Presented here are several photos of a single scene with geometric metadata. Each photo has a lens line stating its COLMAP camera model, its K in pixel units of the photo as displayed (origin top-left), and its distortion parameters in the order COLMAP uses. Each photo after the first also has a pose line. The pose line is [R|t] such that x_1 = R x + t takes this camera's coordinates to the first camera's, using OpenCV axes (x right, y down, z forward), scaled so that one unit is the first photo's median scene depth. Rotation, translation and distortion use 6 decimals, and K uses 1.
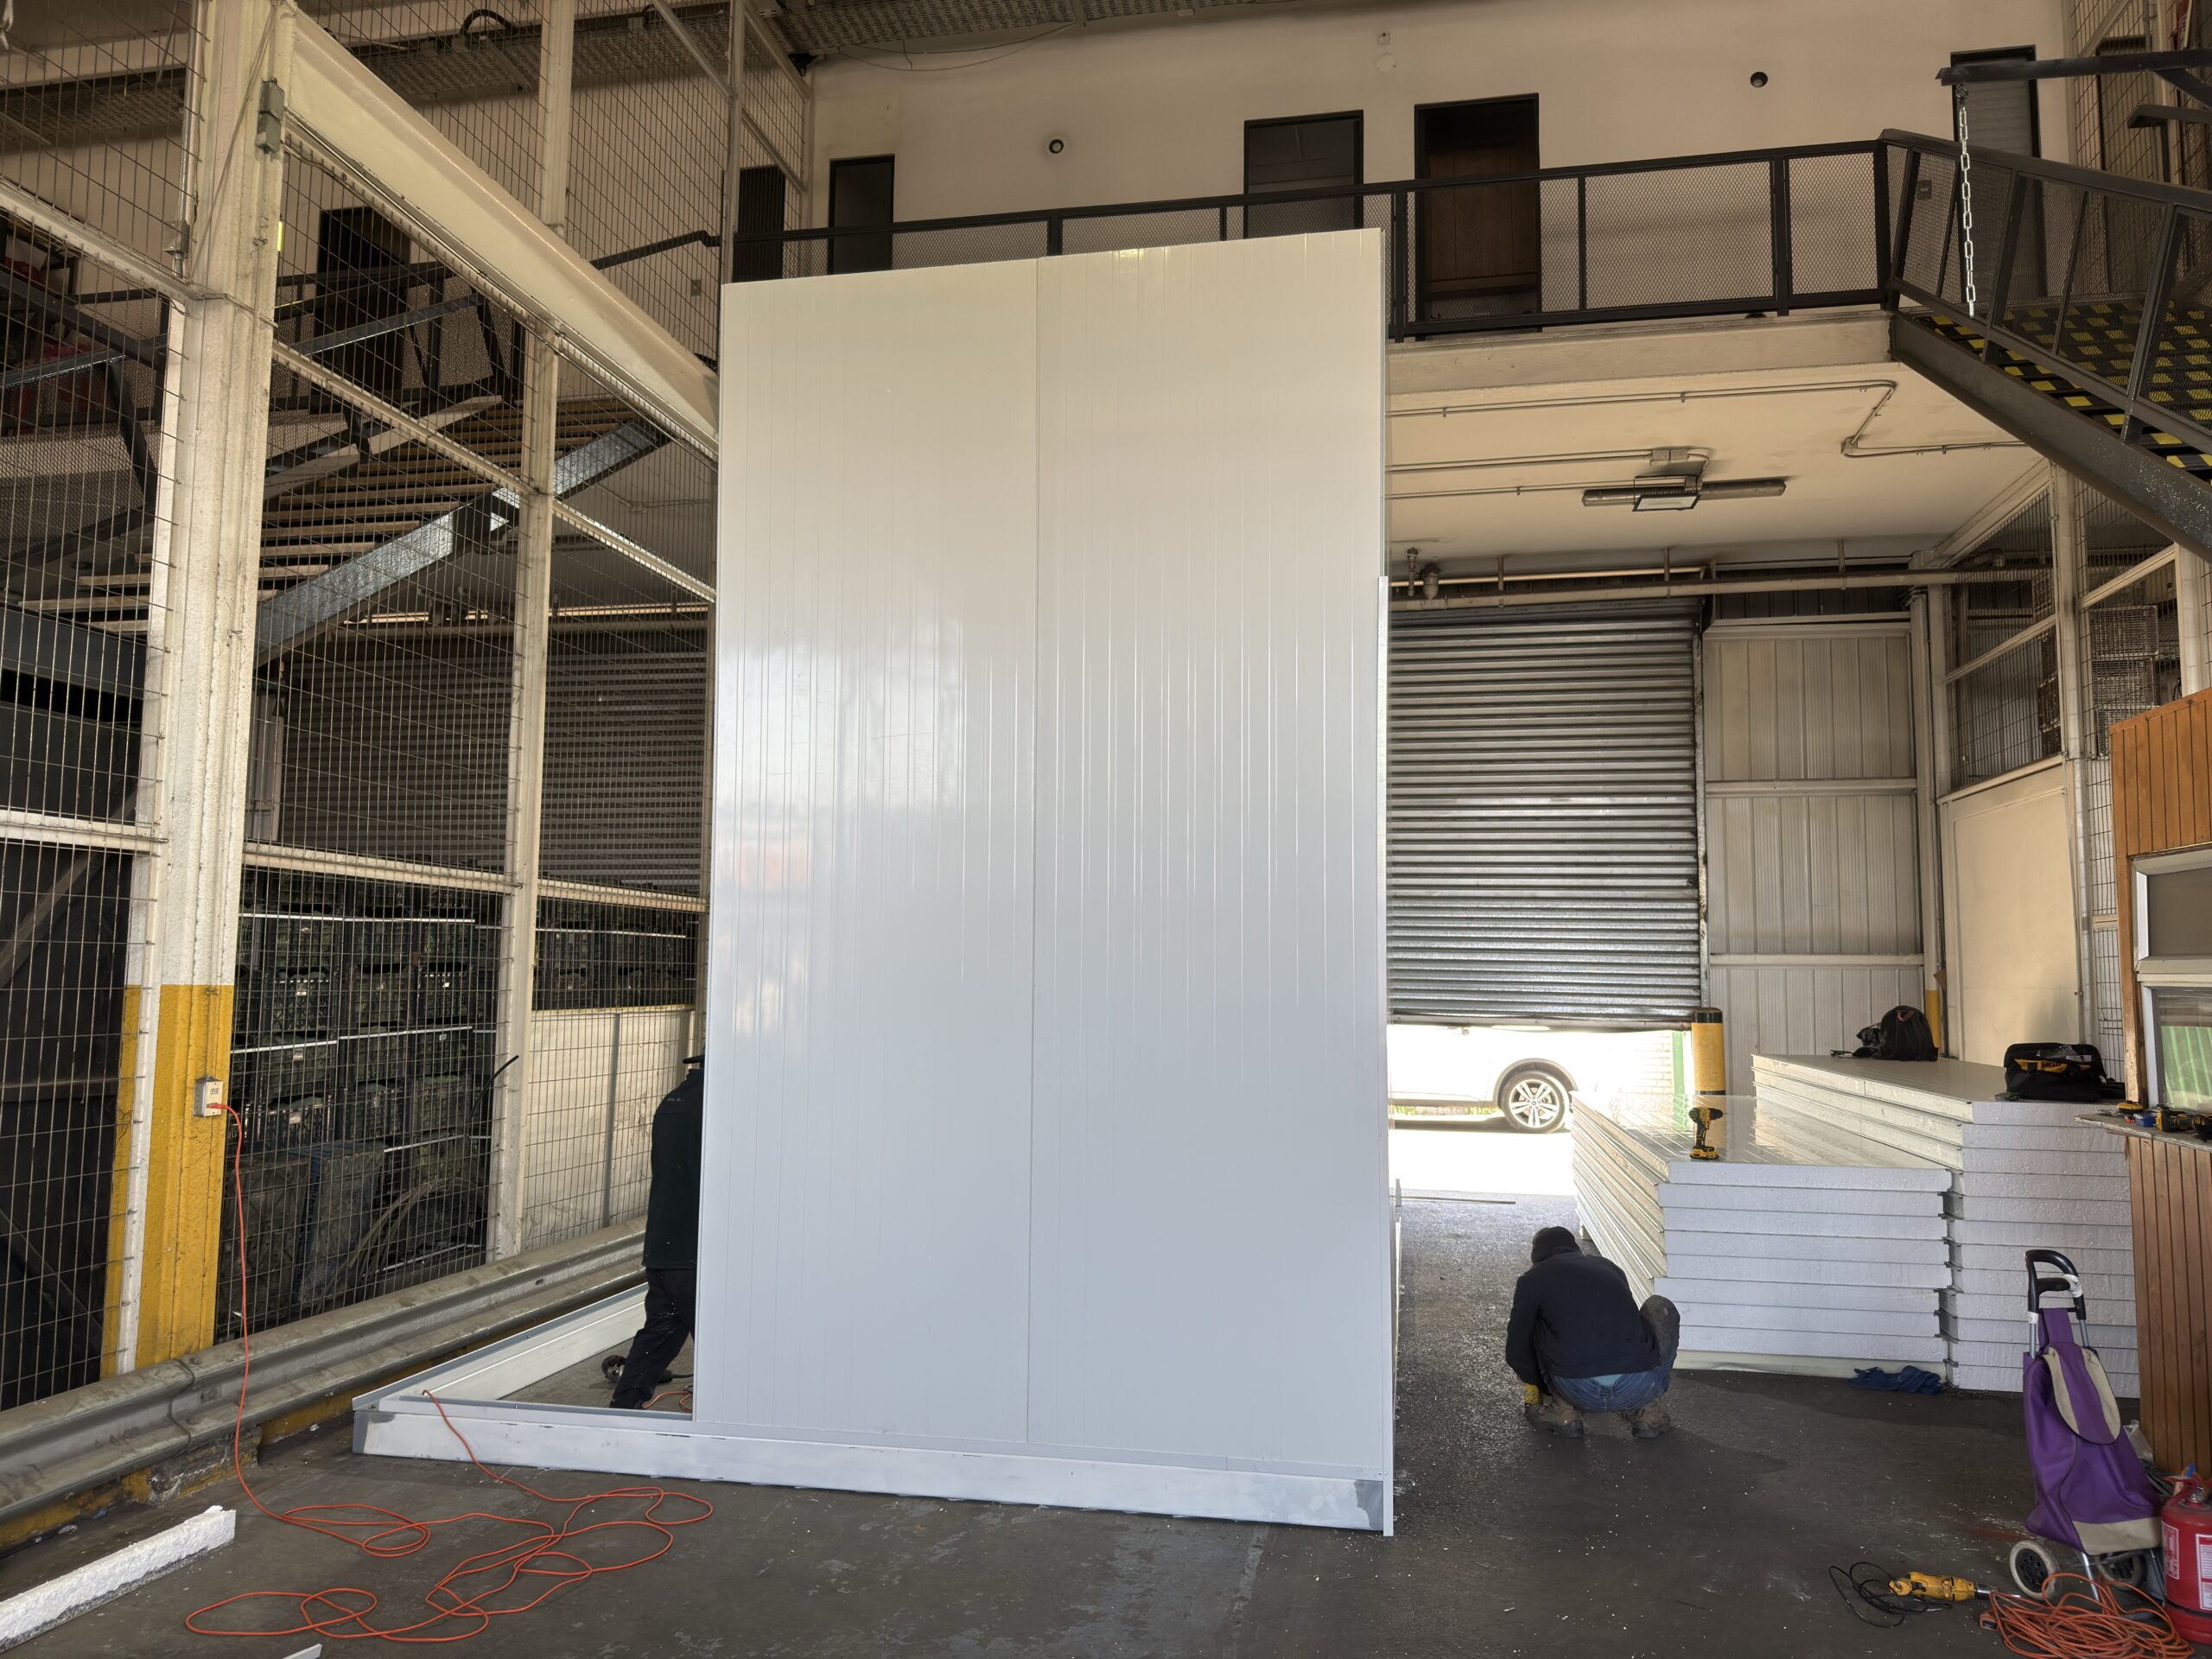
lens RADIAL K [[1594.1, 0, 1104.4], [0, 1594.1, 826.6], [0, 0, 1]] dist [0.021368, -0.022019]
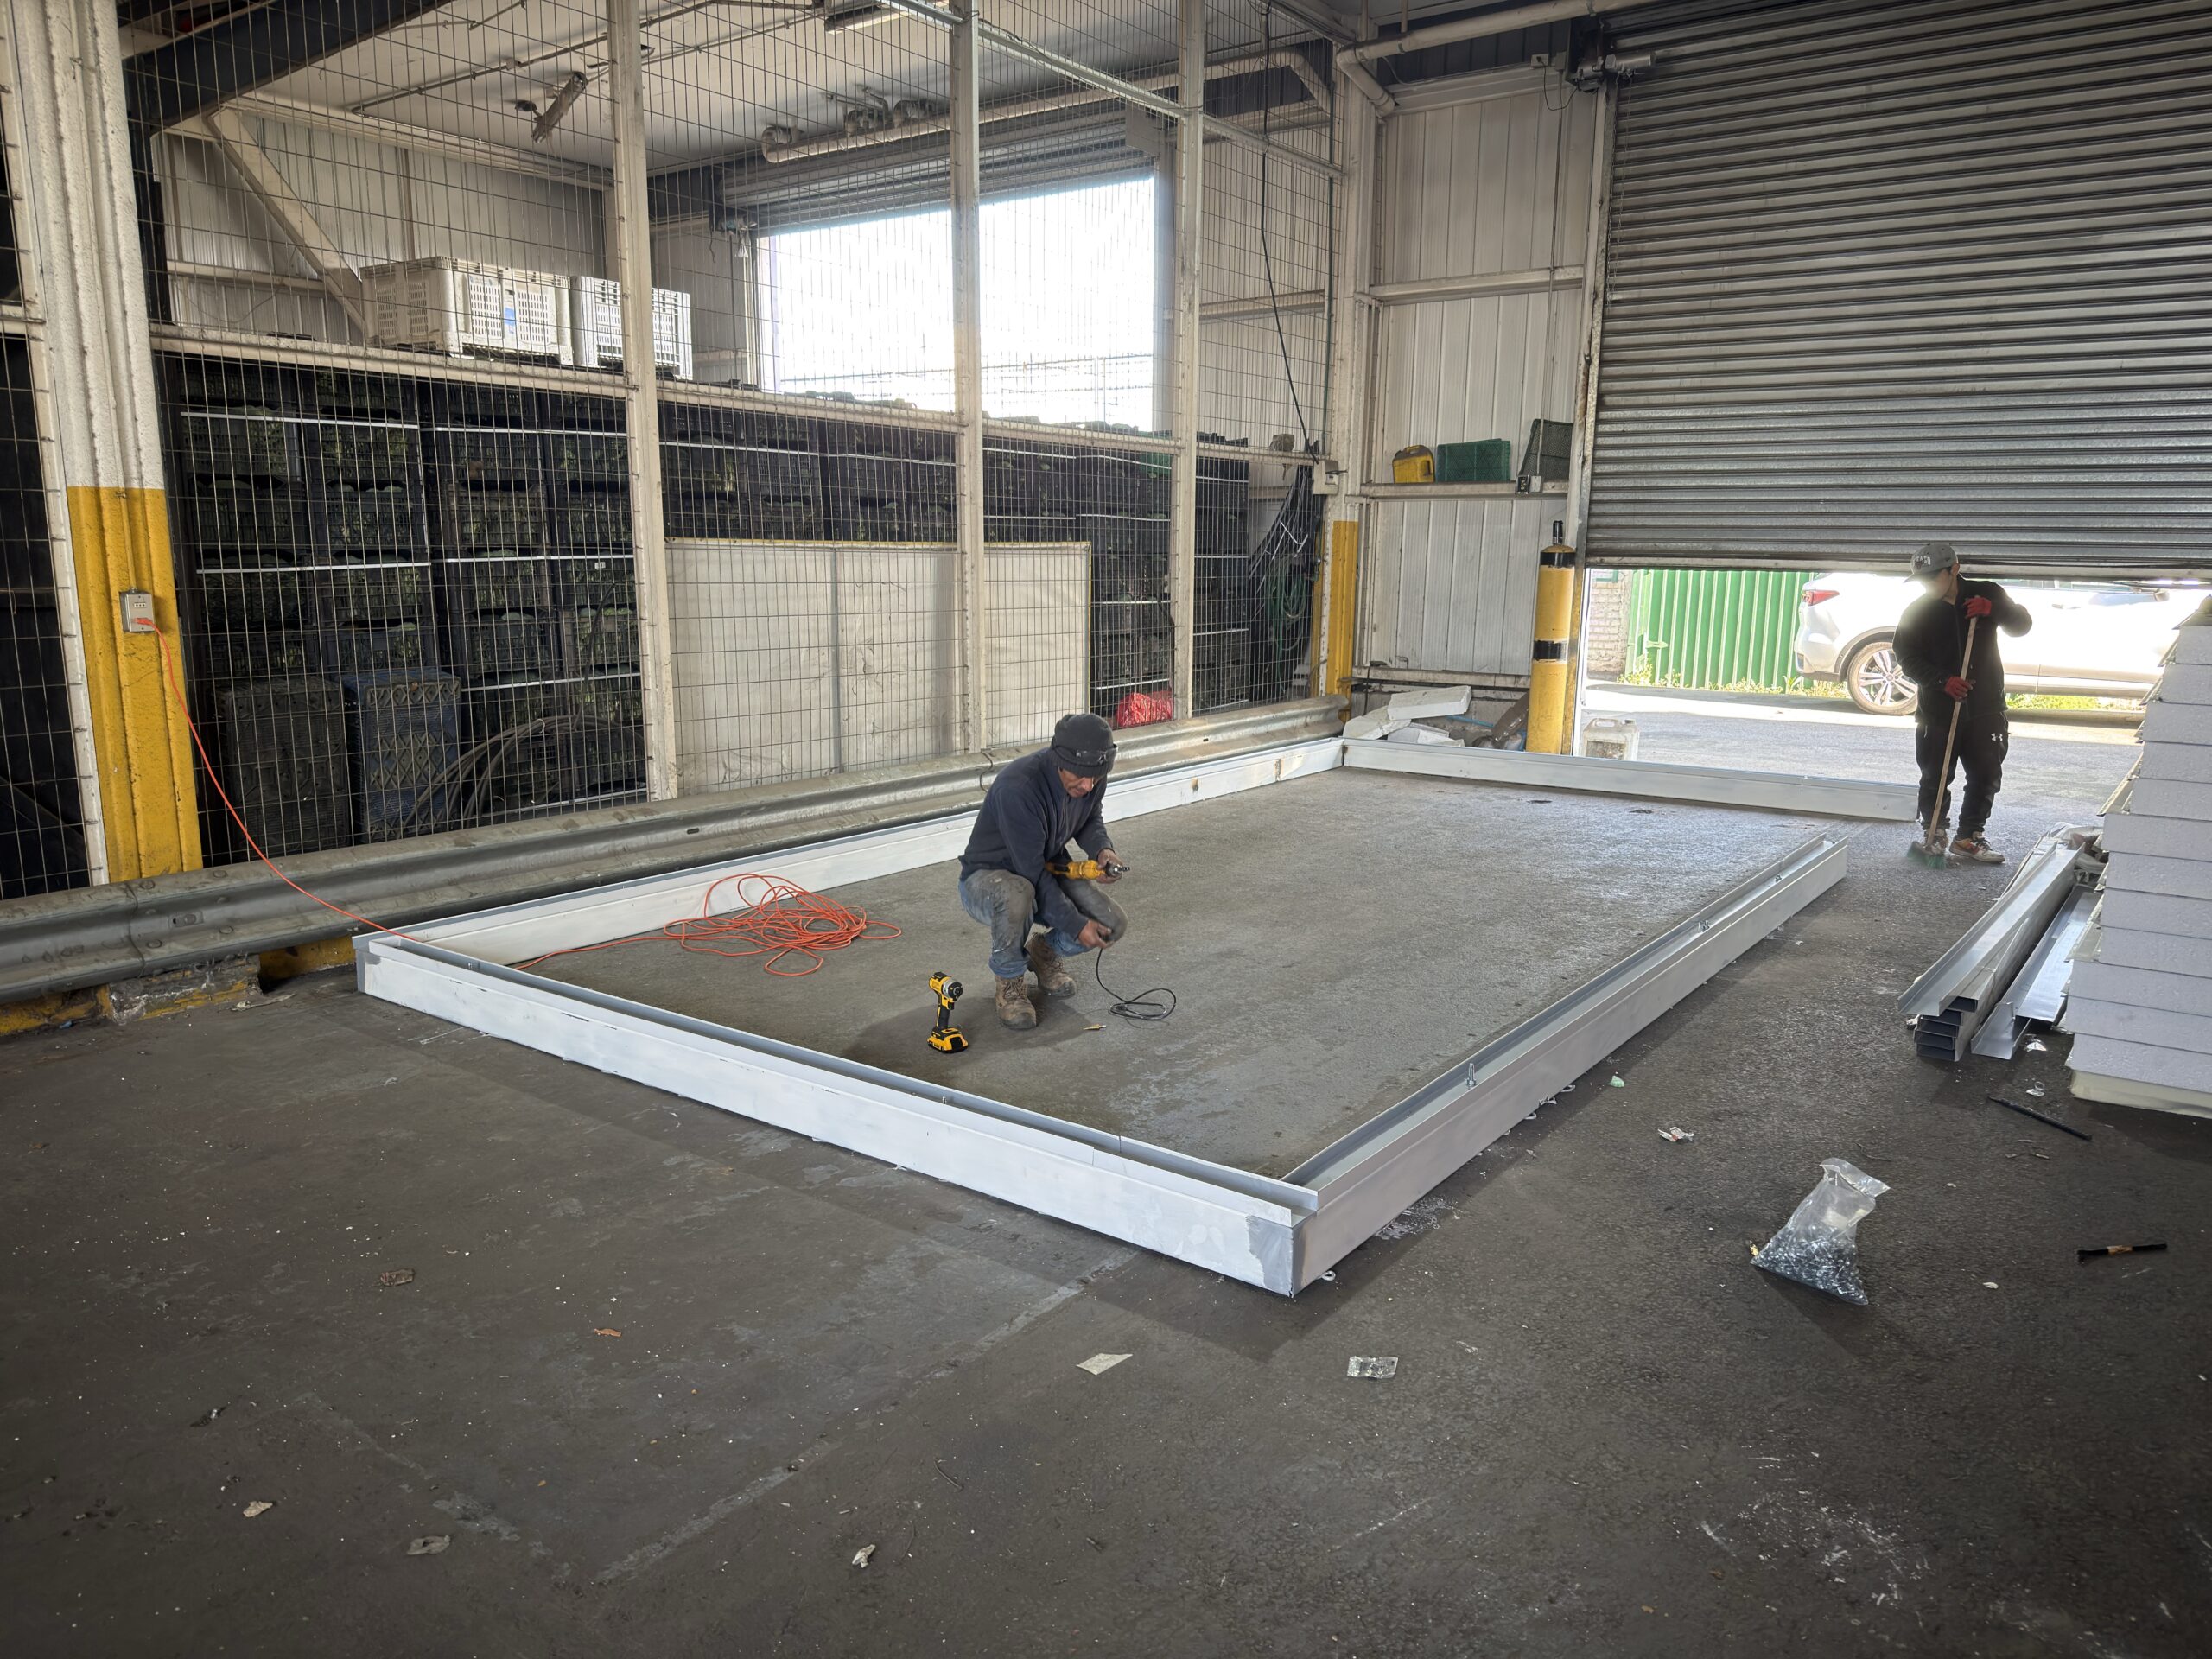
lens RADIAL K [[1594.1, 0, 1106.7], [0, 1594.1, 835.1], [0, 0, 1]] dist [0.021368, -0.022019]
pose [[0.904828, 0.075813, -0.418974, 0.324869], [0.040405, 0.964290, 0.261747, 0.071236], [0.423856, -0.253764, 0.869454, 0.386612]]
